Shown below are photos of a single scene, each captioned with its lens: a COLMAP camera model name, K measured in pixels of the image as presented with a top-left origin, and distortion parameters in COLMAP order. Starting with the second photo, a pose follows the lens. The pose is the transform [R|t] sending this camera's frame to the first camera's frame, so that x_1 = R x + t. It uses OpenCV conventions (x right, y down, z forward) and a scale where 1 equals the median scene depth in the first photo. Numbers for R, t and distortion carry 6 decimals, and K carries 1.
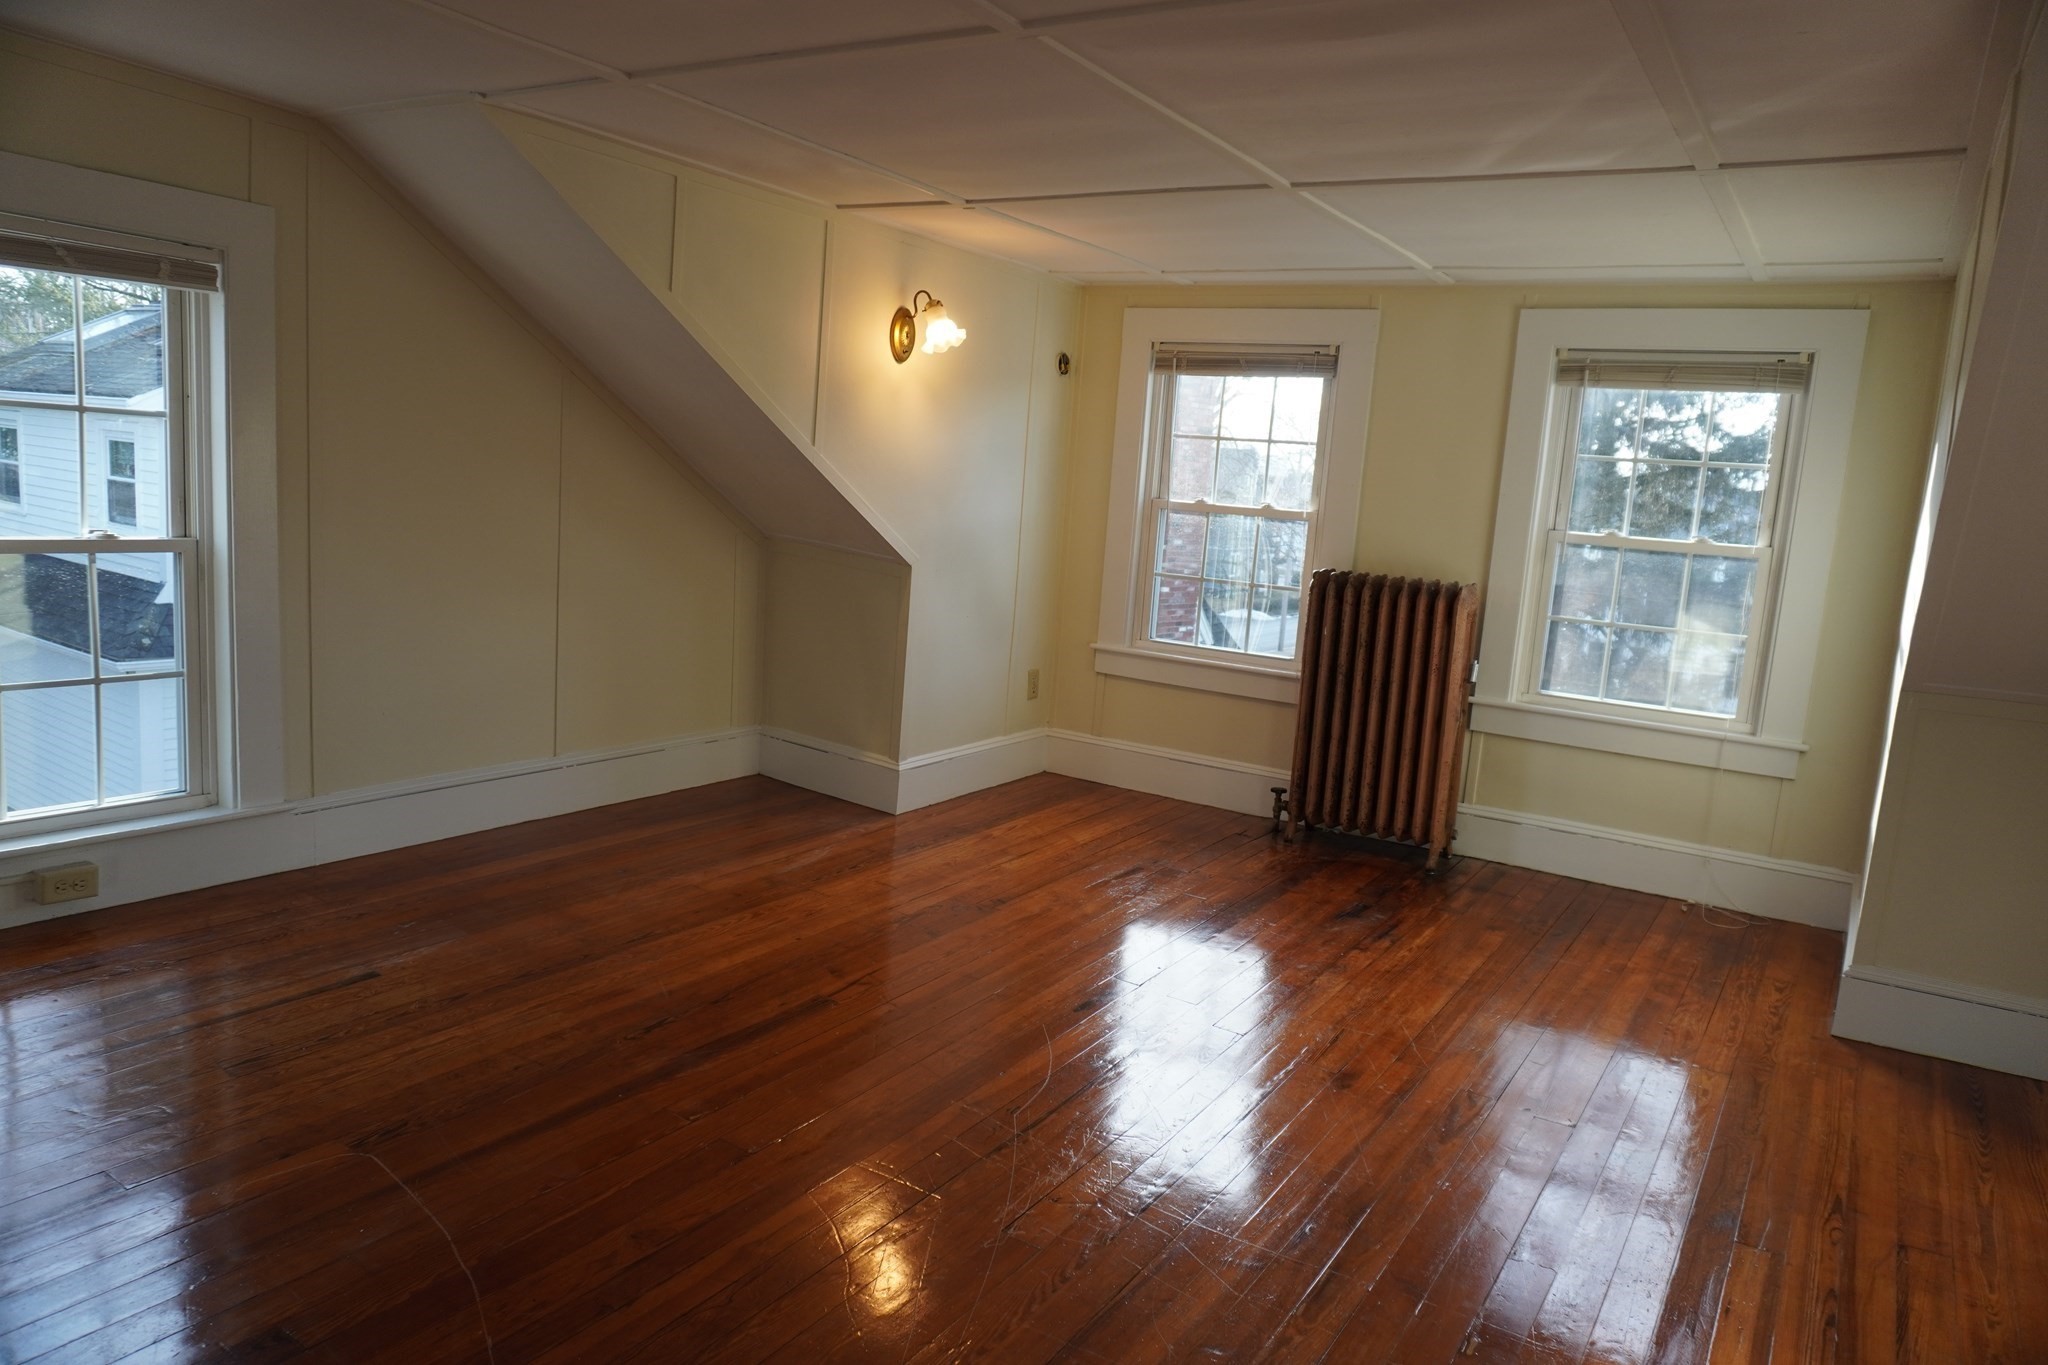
lens RADIAL K [[1369.3, 0, 1023.7], [0, 1369.3, 669.8], [0, 0, 1]] dist [-0.043885, 0.028910]
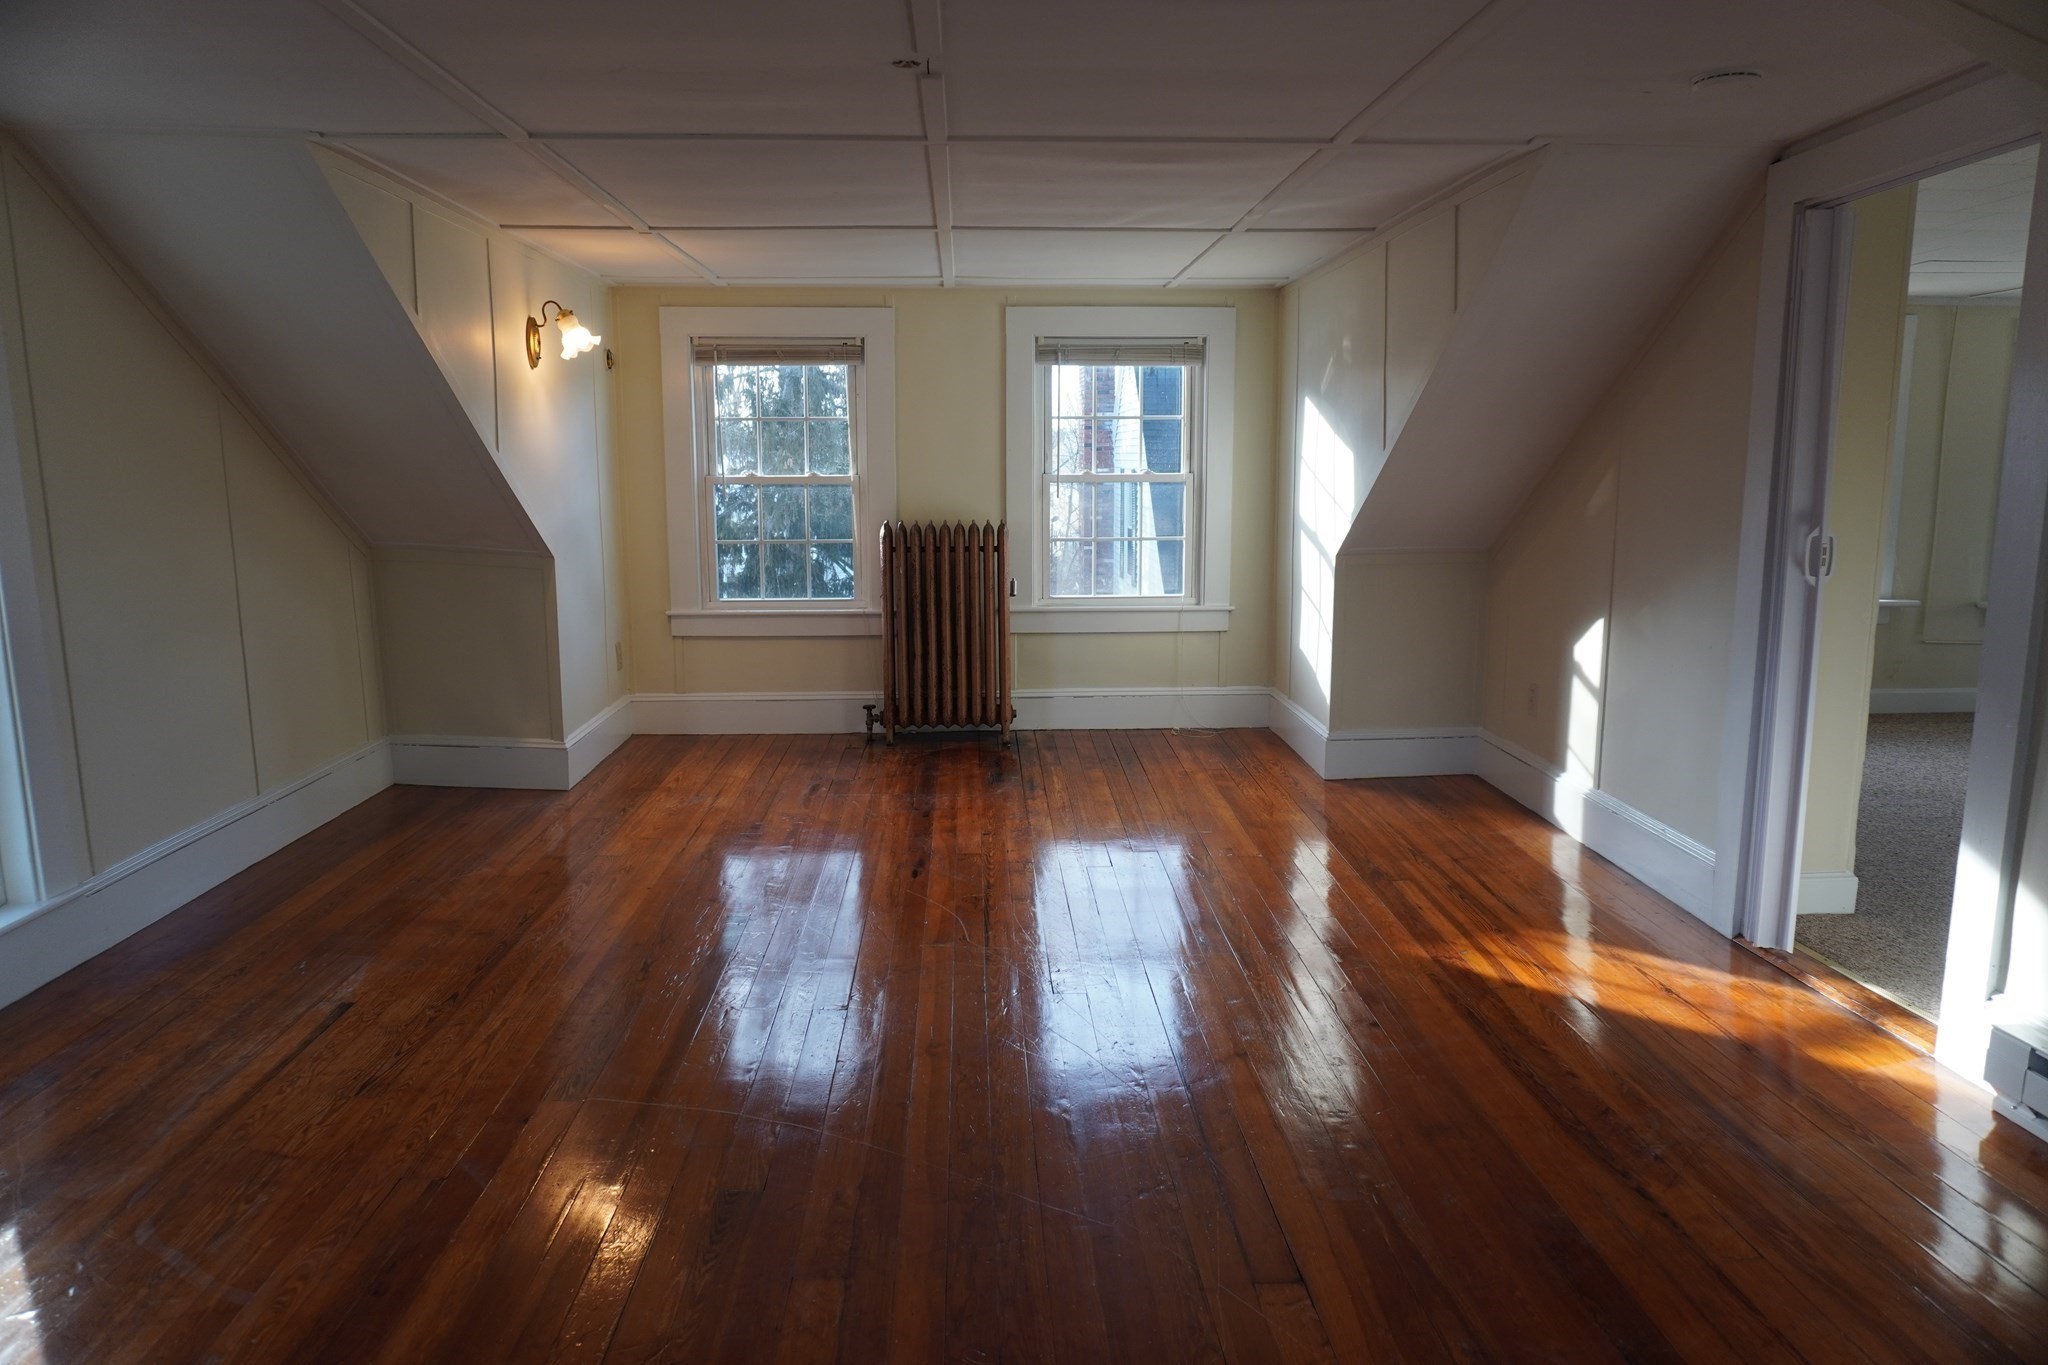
lens RADIAL K [[1369.3, 0, 1018.4], [0, 1369.3, 683.5], [0, 0, 1]] dist [-0.043885, 0.028910]
pose [[0.816759, -0.165696, 0.552674, -0.410095], [0.140843, 0.986156, 0.087515, -0.022014], [-0.559524, 0.006361, 0.828790, -0.091141]]
